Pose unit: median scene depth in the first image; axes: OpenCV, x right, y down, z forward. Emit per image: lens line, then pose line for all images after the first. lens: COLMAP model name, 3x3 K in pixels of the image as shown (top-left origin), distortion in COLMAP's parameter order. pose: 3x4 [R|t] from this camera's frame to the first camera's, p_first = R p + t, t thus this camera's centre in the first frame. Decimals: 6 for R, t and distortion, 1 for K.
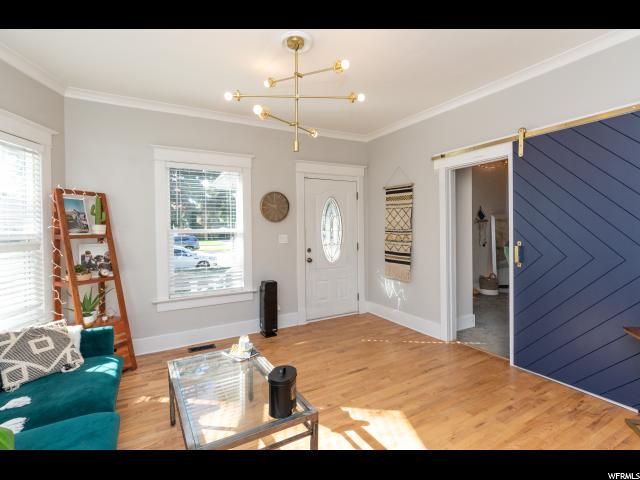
lens RADIAL K [[314.2, 0, 316.8], [0, 314.2, 236.1], [0, 0, 1]] dist [0.000751, 0.000035]
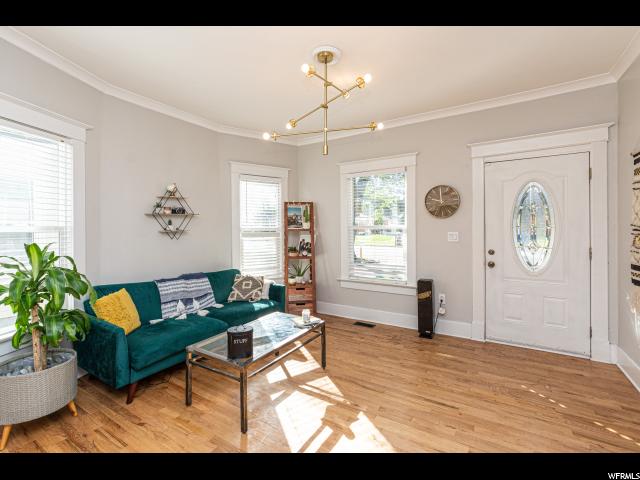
lens RADIAL K [[290.6, 0, 317.6], [0, 290.6, 235.0], [0, 0, 1]] dist [-0.001623, -0.000420]
pose [[0.463247, 0.030643, -0.885699, 0.562506], [-0.022125, 0.999490, 0.023007, -0.008091], [0.885953, 0.008938, 0.463689, 0.344773]]
